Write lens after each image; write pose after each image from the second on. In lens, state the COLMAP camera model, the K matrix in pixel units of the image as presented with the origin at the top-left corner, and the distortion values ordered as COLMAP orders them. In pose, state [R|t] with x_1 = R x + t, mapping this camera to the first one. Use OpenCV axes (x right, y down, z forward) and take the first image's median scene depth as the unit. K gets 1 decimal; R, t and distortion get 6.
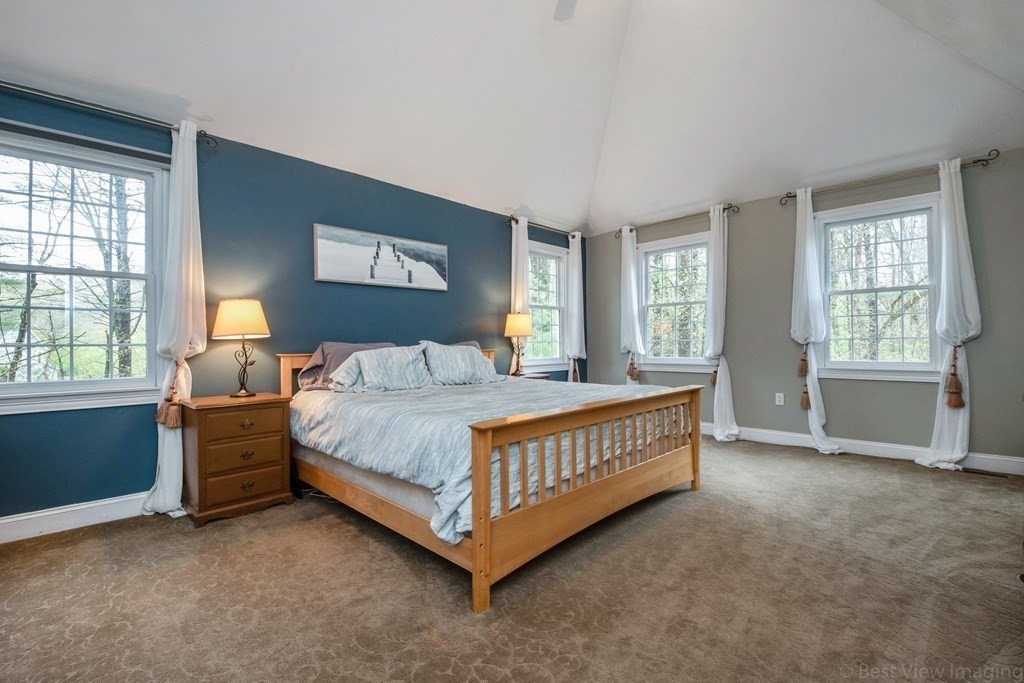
lens RADIAL K [[452.4, 0, 514.0], [0, 452.4, 340.9], [0, 0, 1]] dist [0.001872, -0.000115]
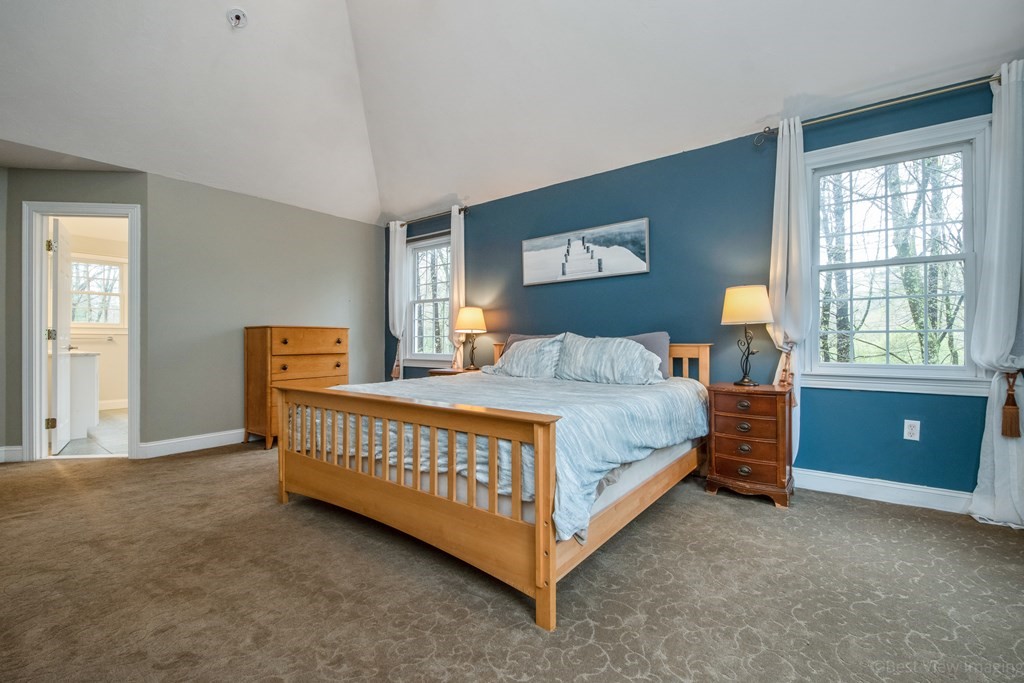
lens RADIAL K [[452.4, 0, 513.8], [0, 452.4, 339.2], [0, 0, 1]] dist [0.001872, -0.000115]
pose [[0.112661, 0.012287, -0.993558, 0.712034], [0.010345, 0.999855, 0.013537, -0.001147], [0.993580, -0.011804, 0.112517, 0.722074]]
